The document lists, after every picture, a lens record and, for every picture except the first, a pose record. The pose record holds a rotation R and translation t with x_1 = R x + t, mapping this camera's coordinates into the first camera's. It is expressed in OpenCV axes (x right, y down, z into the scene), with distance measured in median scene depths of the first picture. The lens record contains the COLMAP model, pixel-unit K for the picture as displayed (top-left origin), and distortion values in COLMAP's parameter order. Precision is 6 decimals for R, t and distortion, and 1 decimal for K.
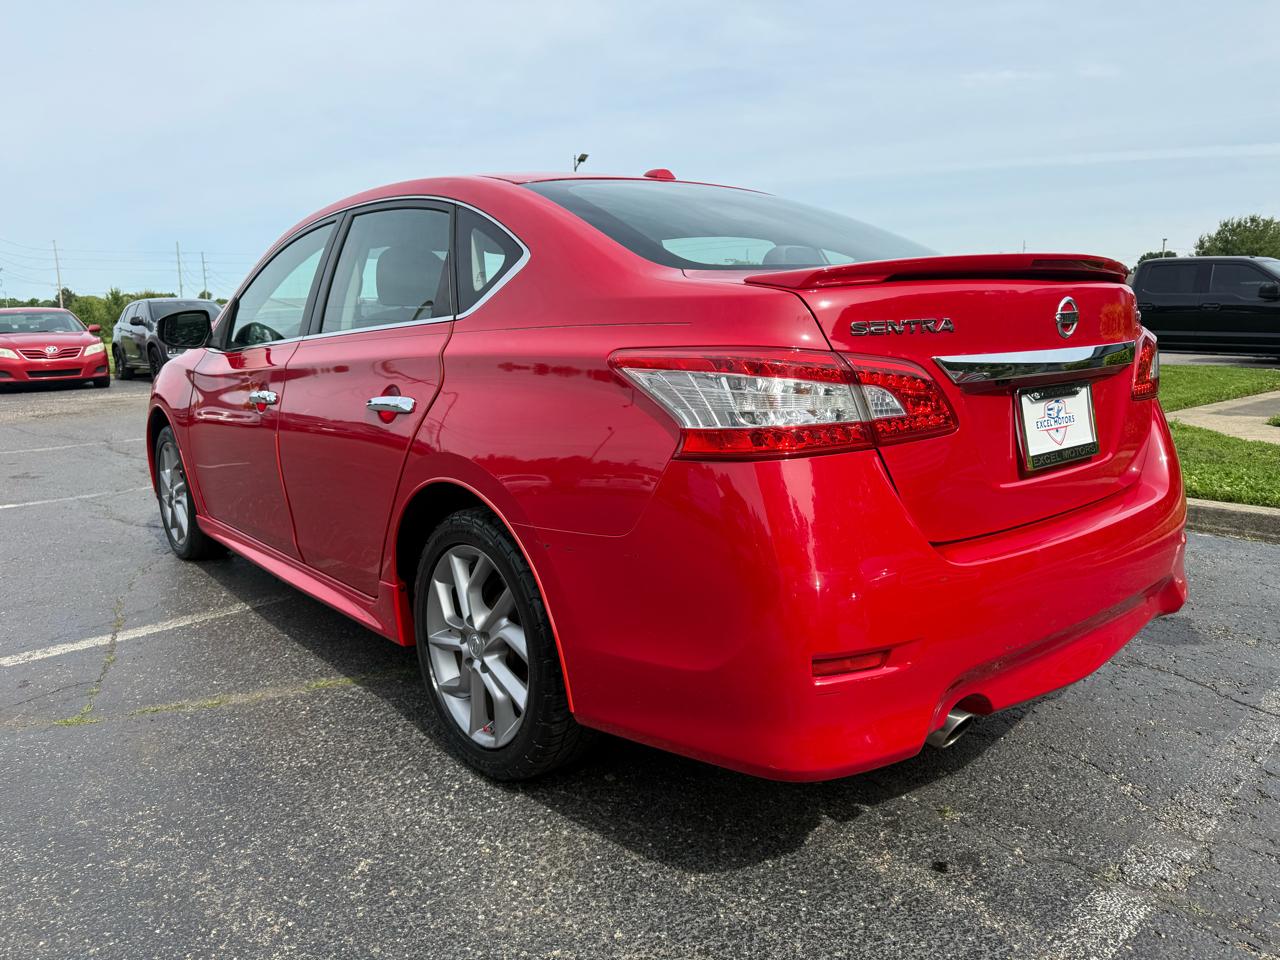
lens RADIAL K [[947.4, 0, 640.0], [0, 947.4, 480.0], [0, 0, 1]] dist [0.005594, -0.005698]
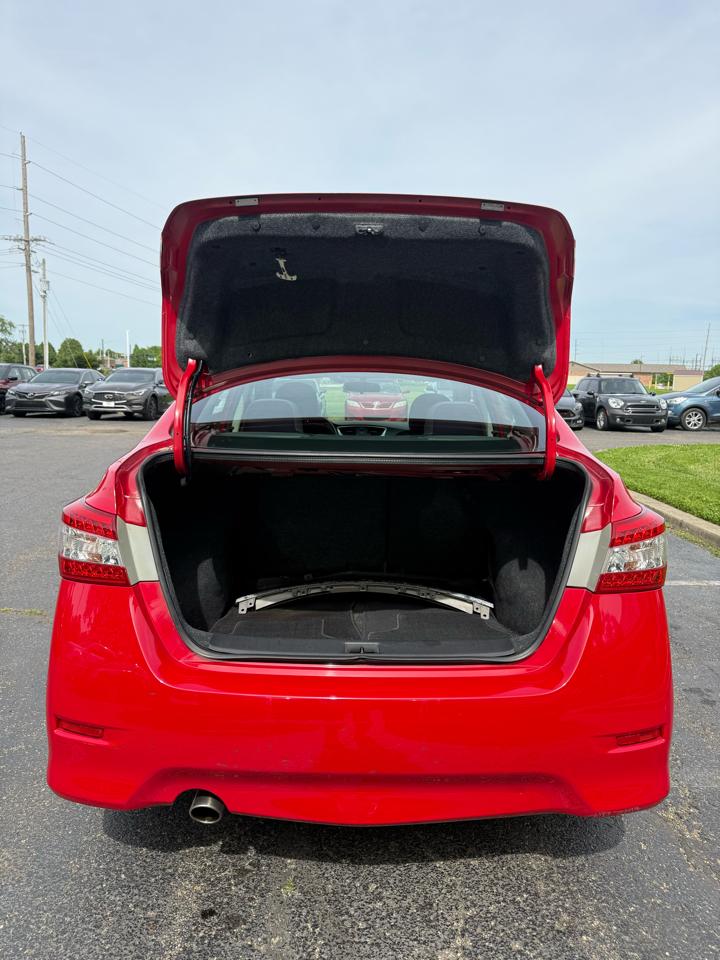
lens RADIAL K [[710.5, 0, 361.4], [0, 710.5, 459.2], [0, 0, 1]] dist [0.005594, -0.005698]
pose [[0.756759, 0.112515, -0.643938, 0.972436], [-0.147080, 0.989125, -0.000020, -0.224571], [0.636933, 0.094725, 0.765078, 0.309947]]
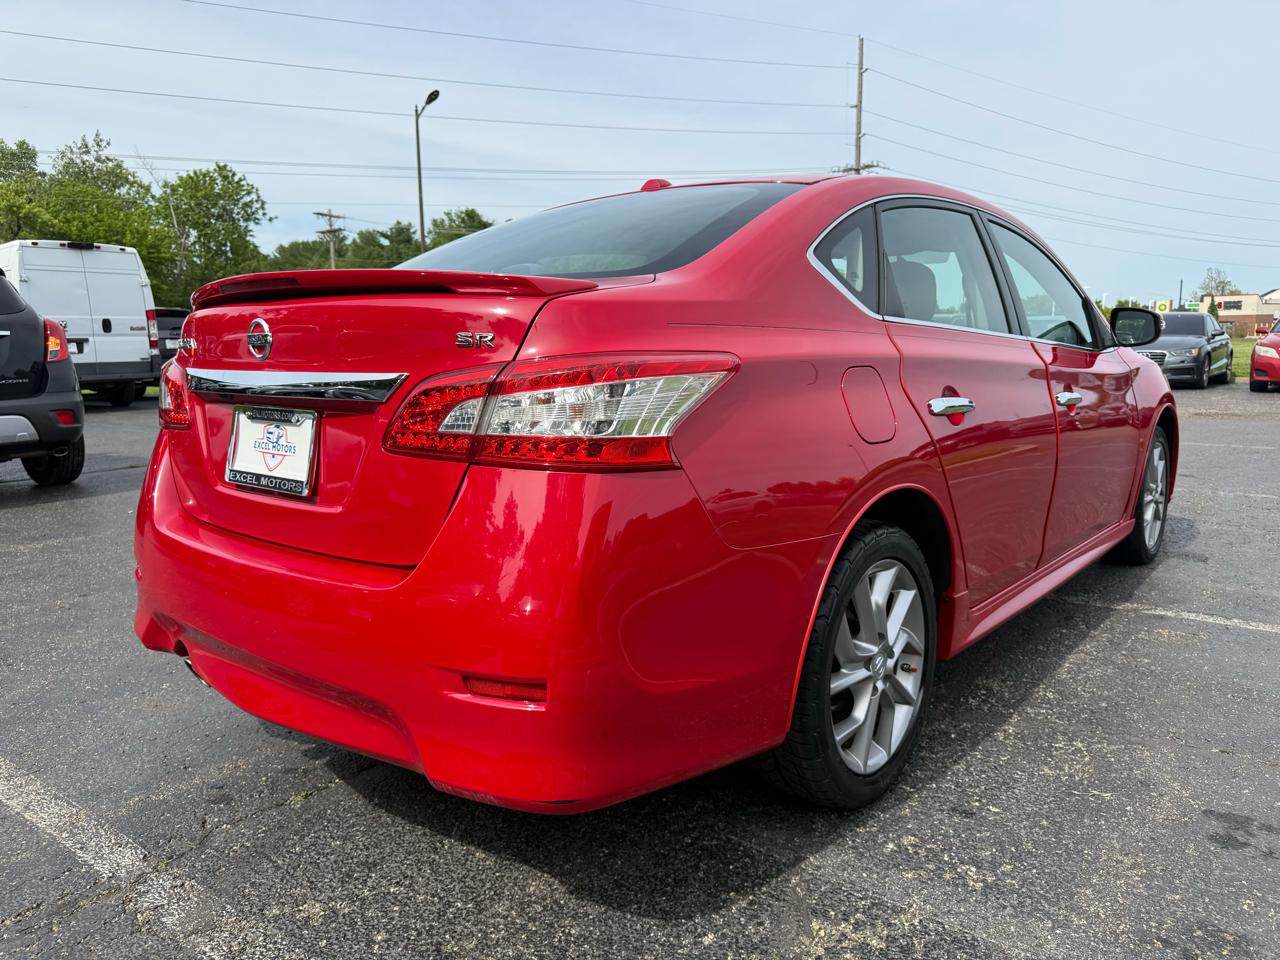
lens RADIAL K [[932.2, 0, 596.0], [0, 932.2, 477.3], [0, 0, 1]] dist [-0.004008, -0.002387]
pose [[0.127954, 0.166097, -0.977773, 1.402552], [-0.160051, 0.976413, 0.144921, -0.219708], [0.978781, 0.137950, 0.151520, 1.170343]]
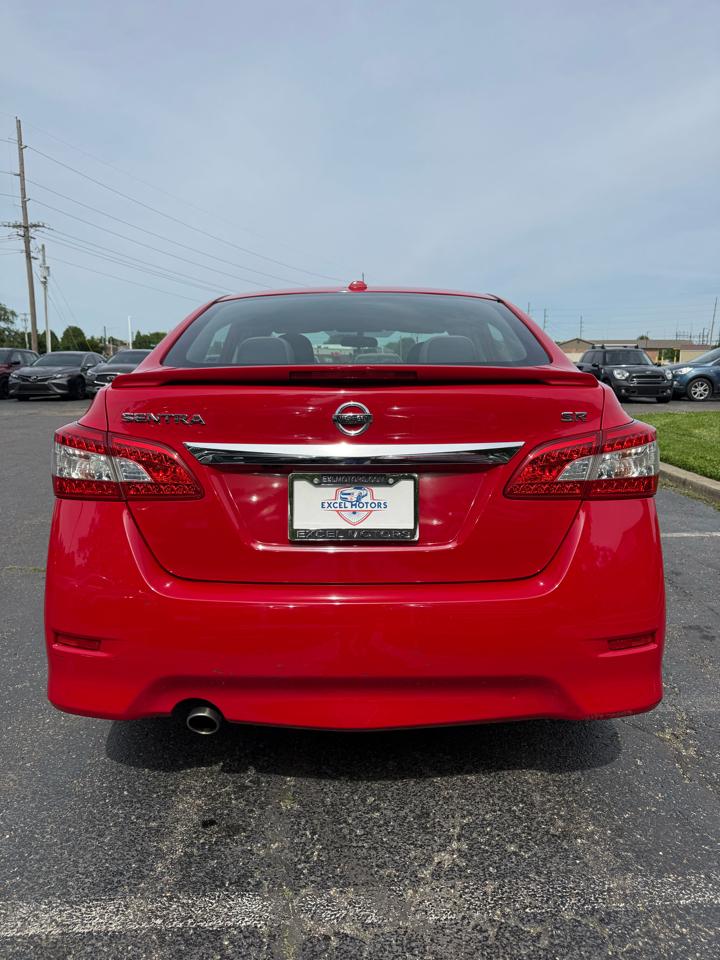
lens RADIAL K [[712.3, 0, 358.0], [0, 712.3, 462.6], [0, 0, 1]] dist [0.002915, -0.000081]
pose [[0.750982, 0.116627, -0.649941, 0.999365], [-0.128947, 0.991231, 0.028875, -0.138474], [0.647610, 0.062124, 0.759436, 0.327289]]
